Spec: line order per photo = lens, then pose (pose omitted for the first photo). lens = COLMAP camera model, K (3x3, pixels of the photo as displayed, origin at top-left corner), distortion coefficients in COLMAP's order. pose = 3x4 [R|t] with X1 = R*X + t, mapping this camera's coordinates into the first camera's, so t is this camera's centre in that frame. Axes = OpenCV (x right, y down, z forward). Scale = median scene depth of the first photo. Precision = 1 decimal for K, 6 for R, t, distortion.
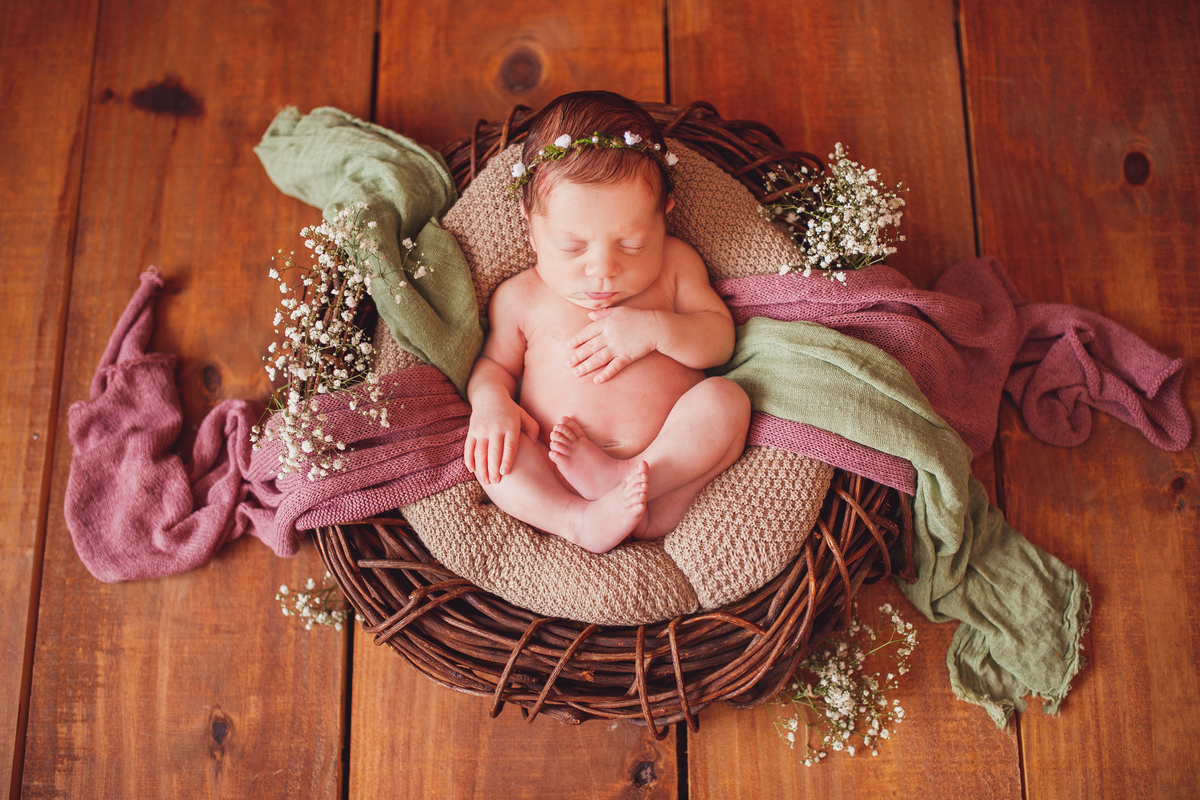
lens RADIAL K [[1208.7, 0, 600.0], [0, 1208.7, 400.0], [0, 0, 1]] dist [-0.017663, 0.028472]
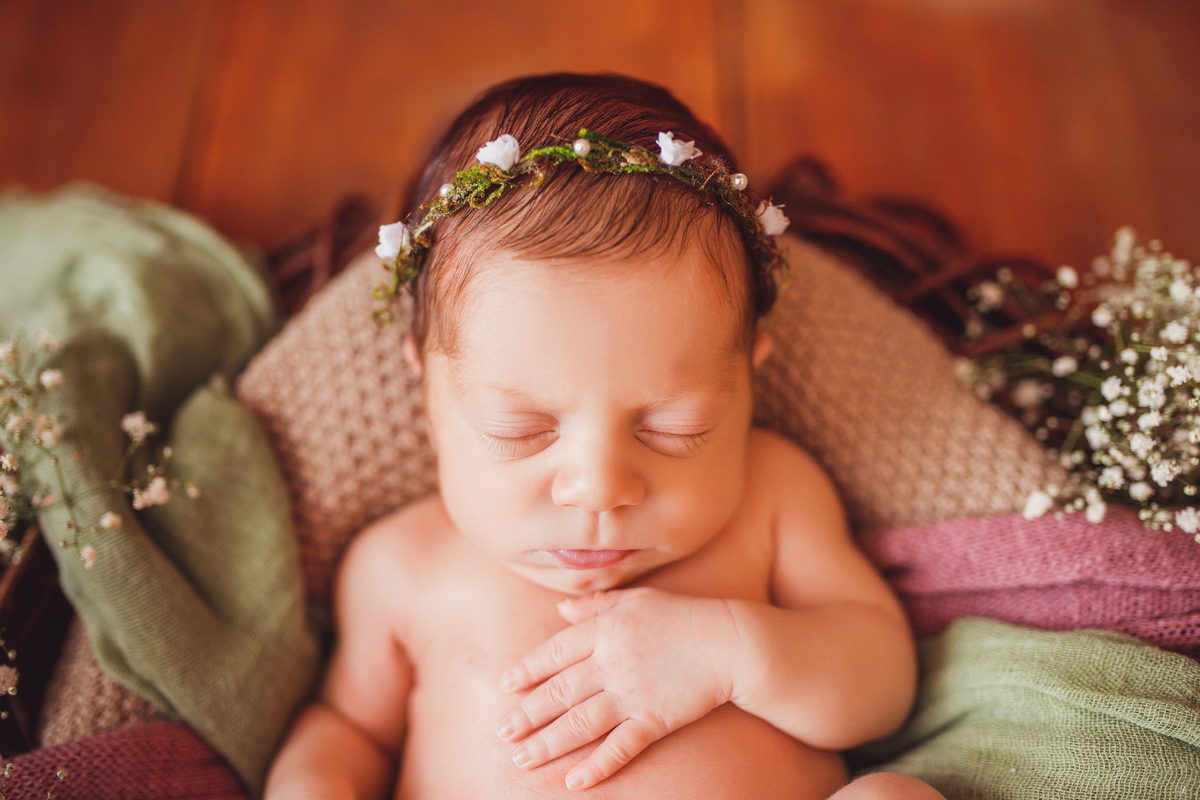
lens RADIAL K [[1240.9, 0, 614.6], [0, 1240.9, 428.3], [0, 0, 1]] dist [-0.061085, 0.126909]
pose [[0.999831, 0.018356, -0.000974, 0.007790], [-0.018126, 0.975695, -0.218383, -0.038237], [-0.003059, 0.218364, 0.975863, 0.579097]]
